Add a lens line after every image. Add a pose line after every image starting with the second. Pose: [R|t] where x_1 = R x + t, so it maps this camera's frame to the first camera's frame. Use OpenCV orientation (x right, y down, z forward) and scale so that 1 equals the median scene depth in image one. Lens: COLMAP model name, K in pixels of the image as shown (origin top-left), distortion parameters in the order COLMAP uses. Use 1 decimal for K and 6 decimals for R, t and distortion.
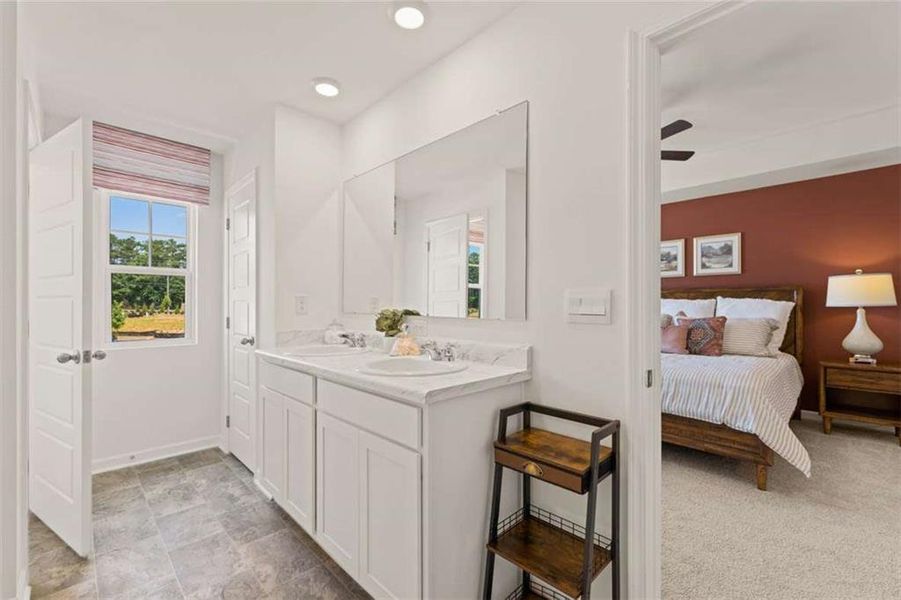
lens RADIAL K [[382.0, 0, 452.0], [0, 382.0, 303.3], [0, 0, 1]] dist [-0.000166, -0.000911]
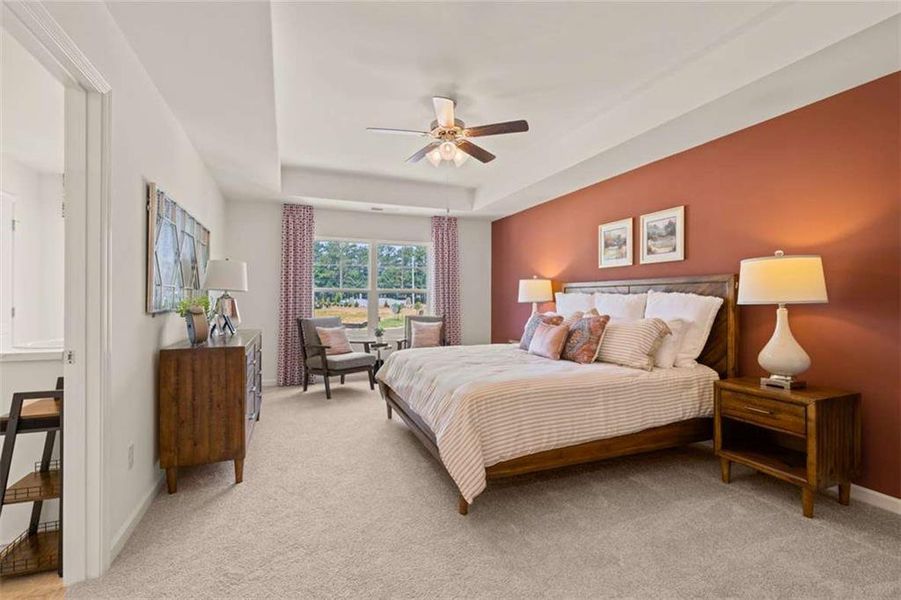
lens RADIAL K [[413.4, 0, 447.2], [0, 413.4, 299.3], [0, 0, 1]] dist [0.000443, 0.002199]
pose [[0.921516, 0.004614, -0.388313, 0.747307], [-0.003659, 0.999988, 0.003198, -0.000681], [0.388323, -0.001526, 0.921522, 0.077266]]
